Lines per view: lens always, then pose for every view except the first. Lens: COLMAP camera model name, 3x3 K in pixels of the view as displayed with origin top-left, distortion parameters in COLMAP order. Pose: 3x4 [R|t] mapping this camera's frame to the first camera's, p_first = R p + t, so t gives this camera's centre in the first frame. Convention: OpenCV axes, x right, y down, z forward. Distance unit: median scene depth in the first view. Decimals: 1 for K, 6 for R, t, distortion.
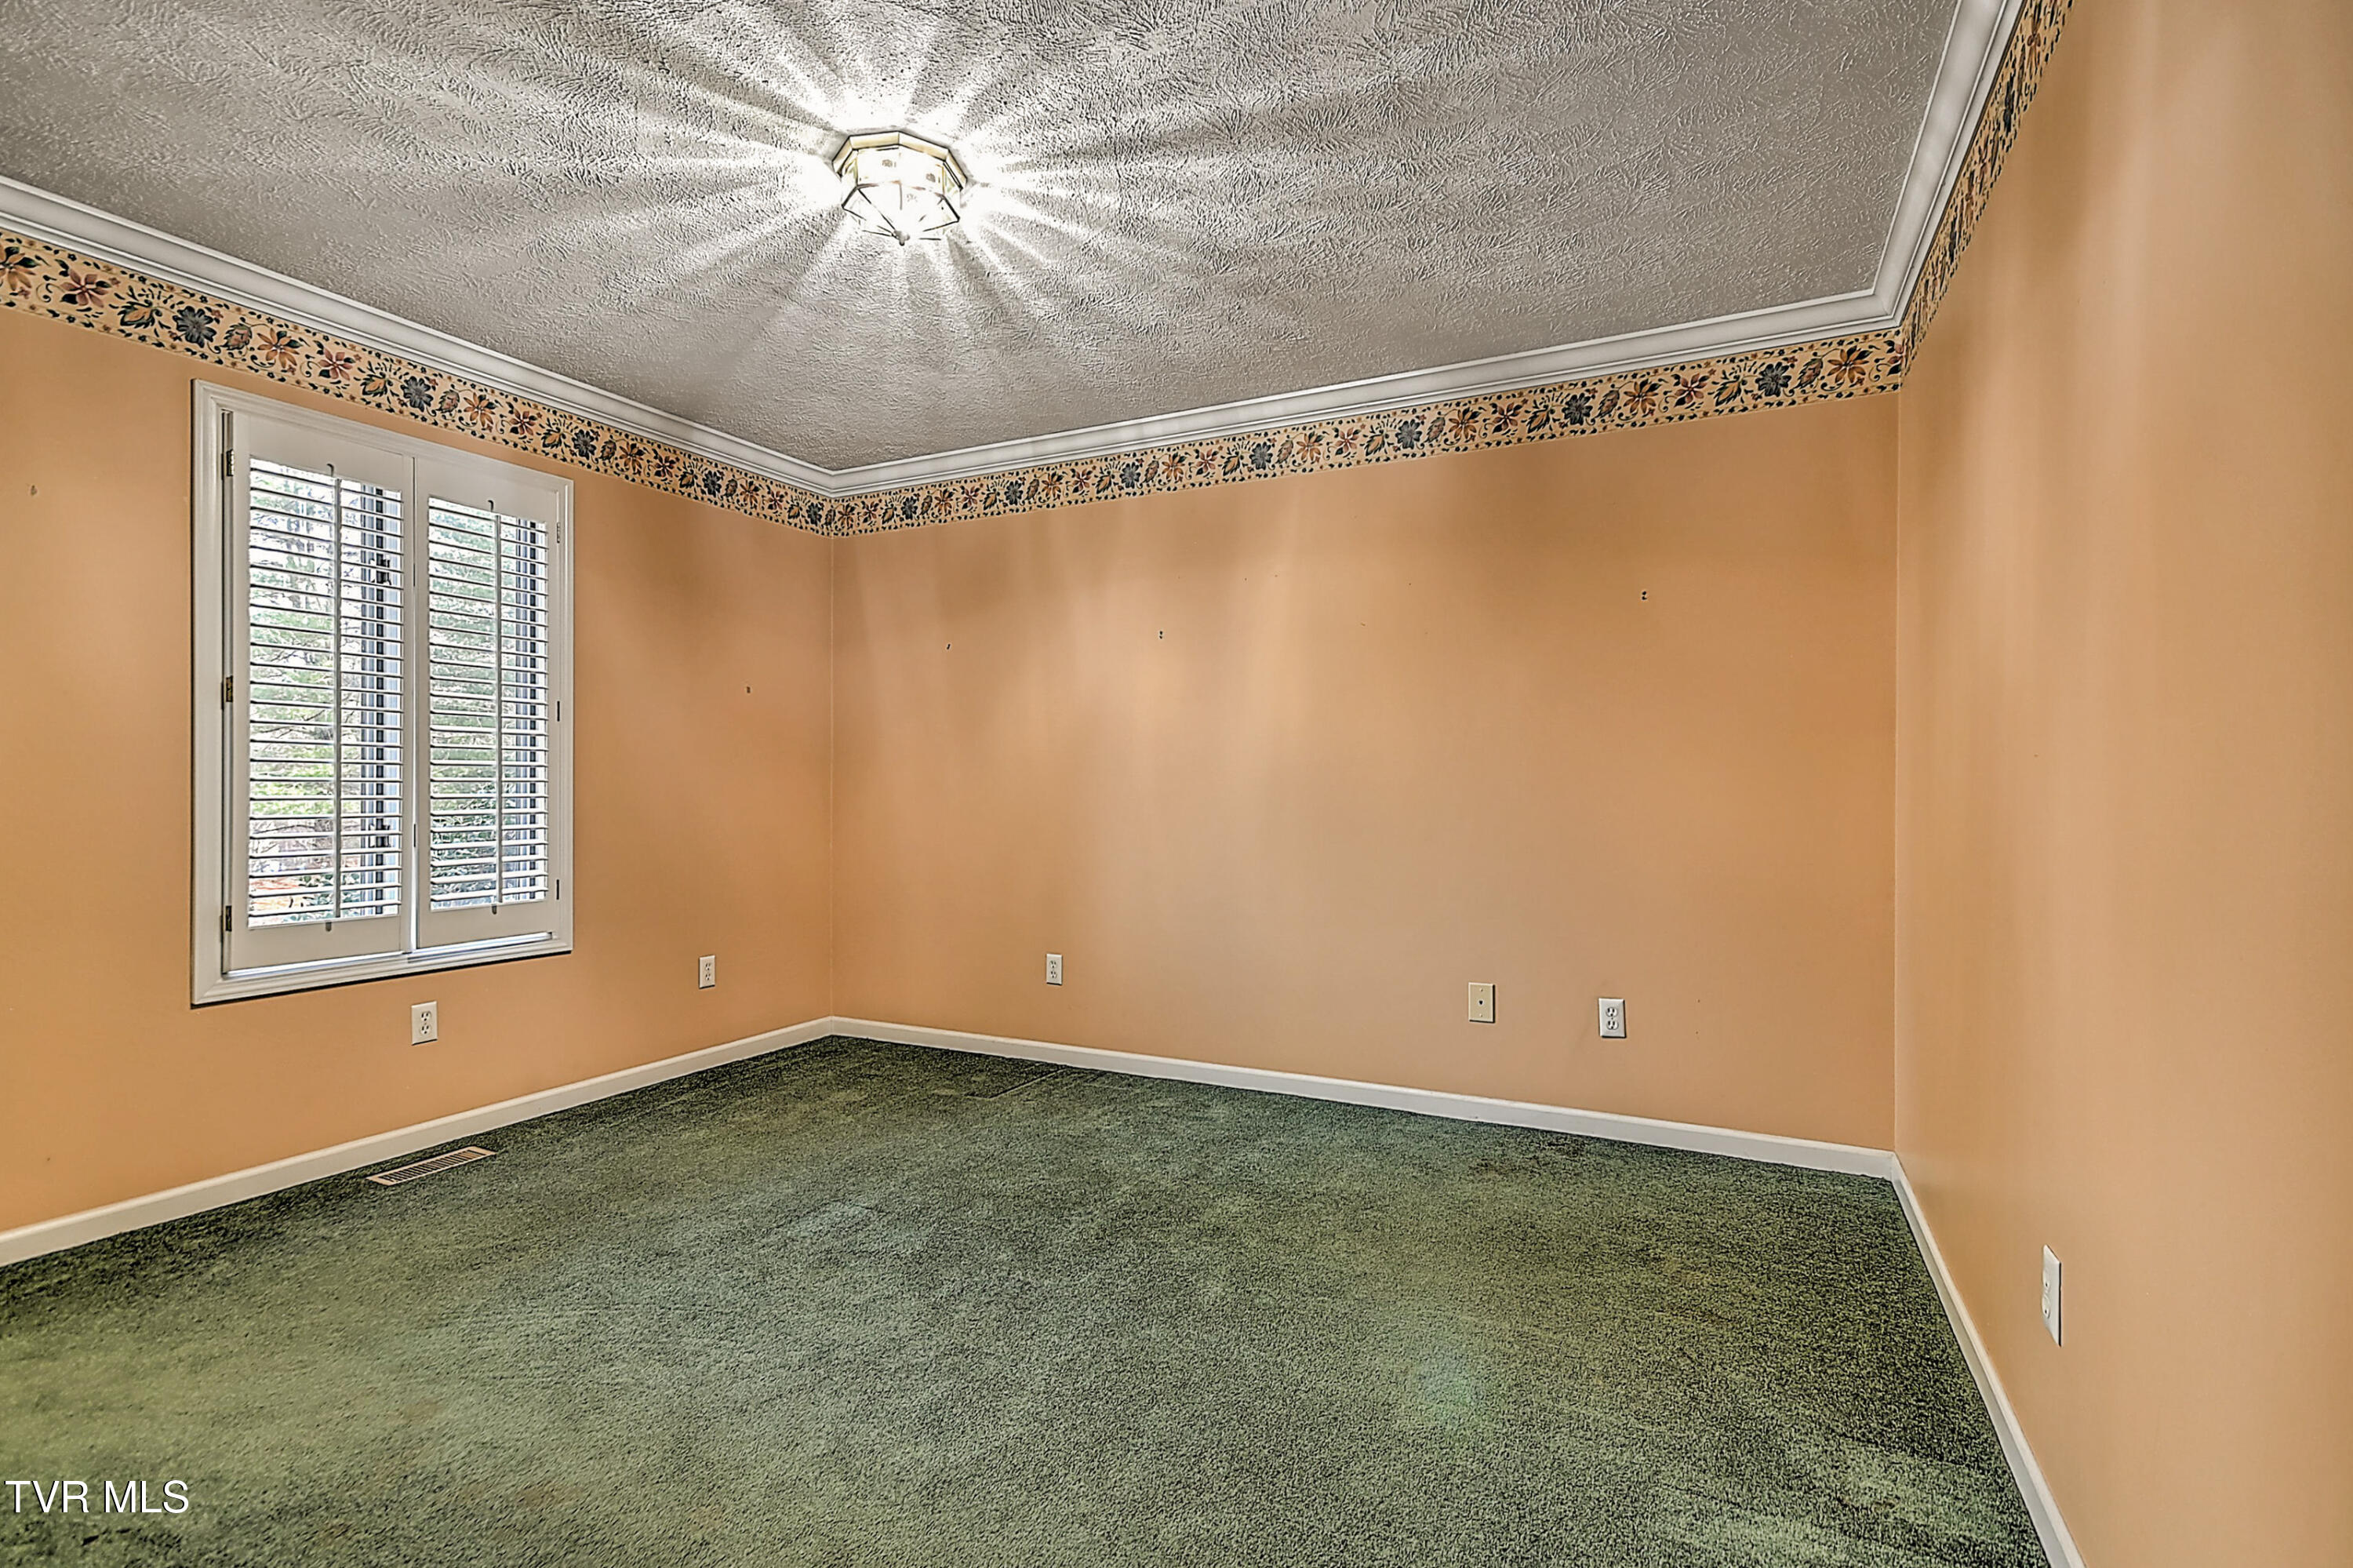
lens RADIAL K [[1111.1, 0, 1172.8], [0, 1111.1, 789.7], [0, 0, 1]] dist [0.024824, -0.004055]
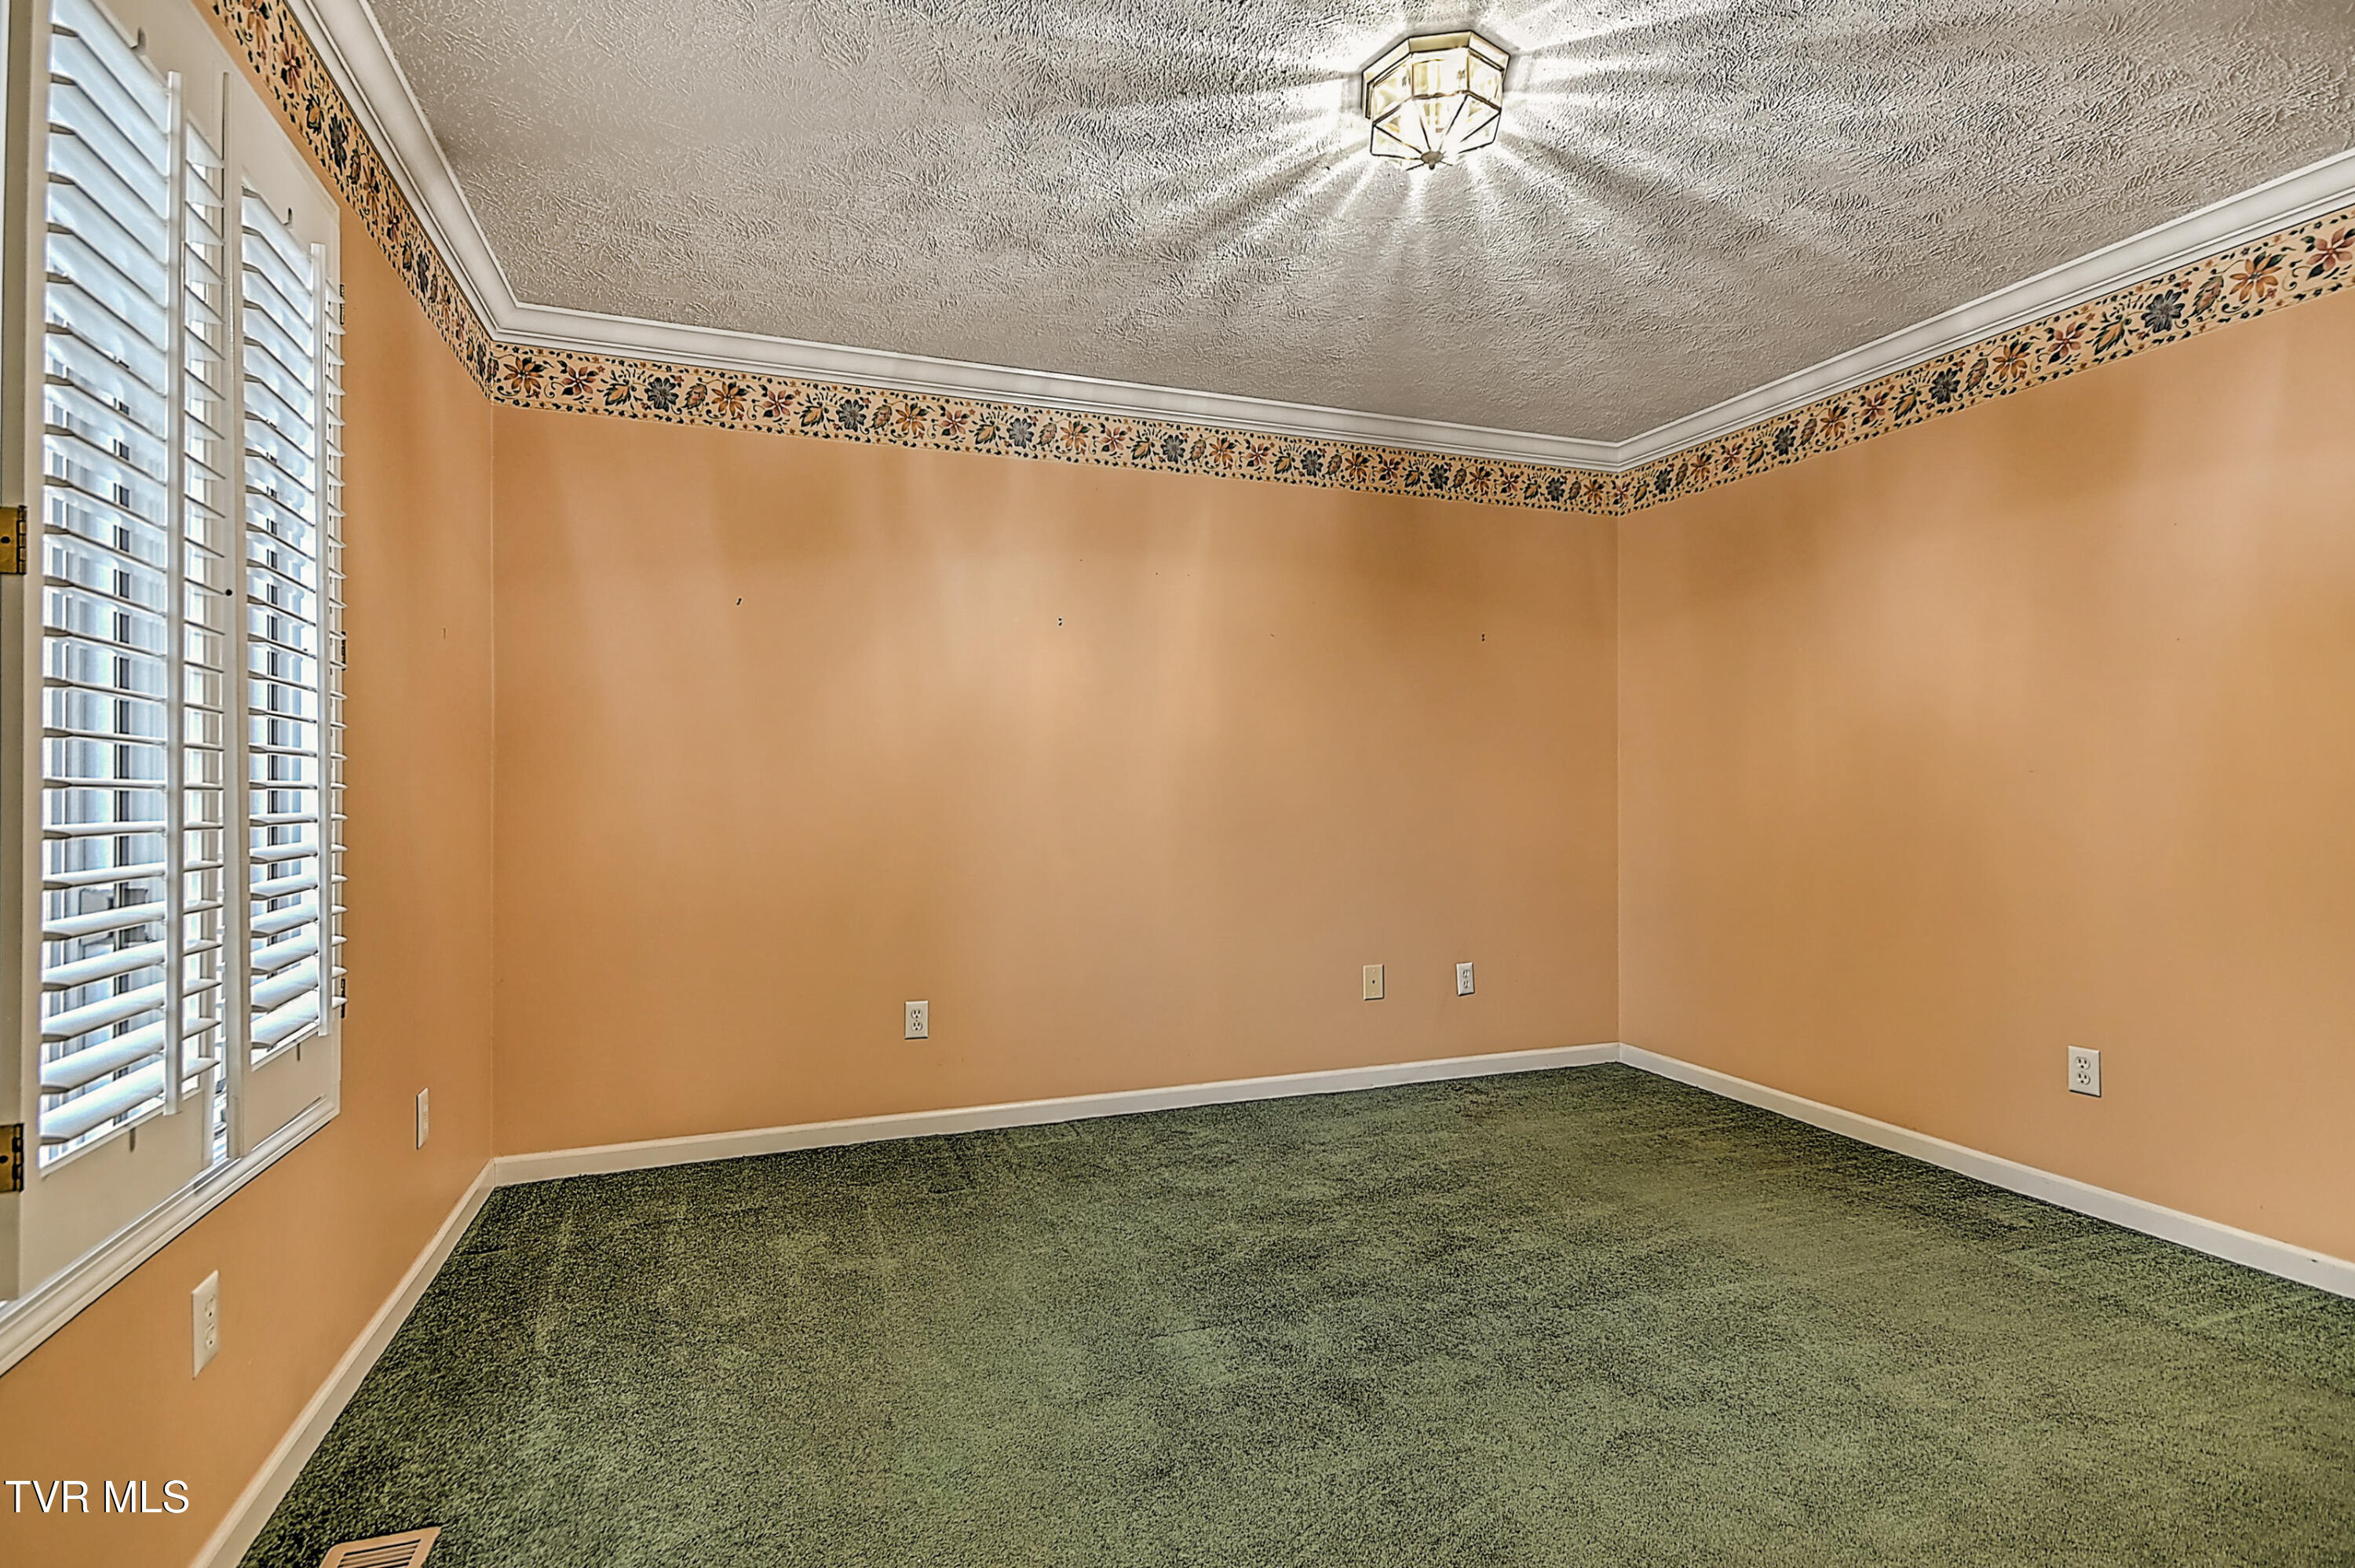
lens RADIAL K [[1111.9, 0, 1178.5], [0, 1111.9, 791.1], [0, 0, 1]] dist [0.024824, -0.004055]
pose [[0.679045, -0.005852, 0.734073, -0.646217], [0.005180, 0.999982, 0.003181, -0.007123], [-0.734078, 0.001642, 0.679063, 0.354455]]
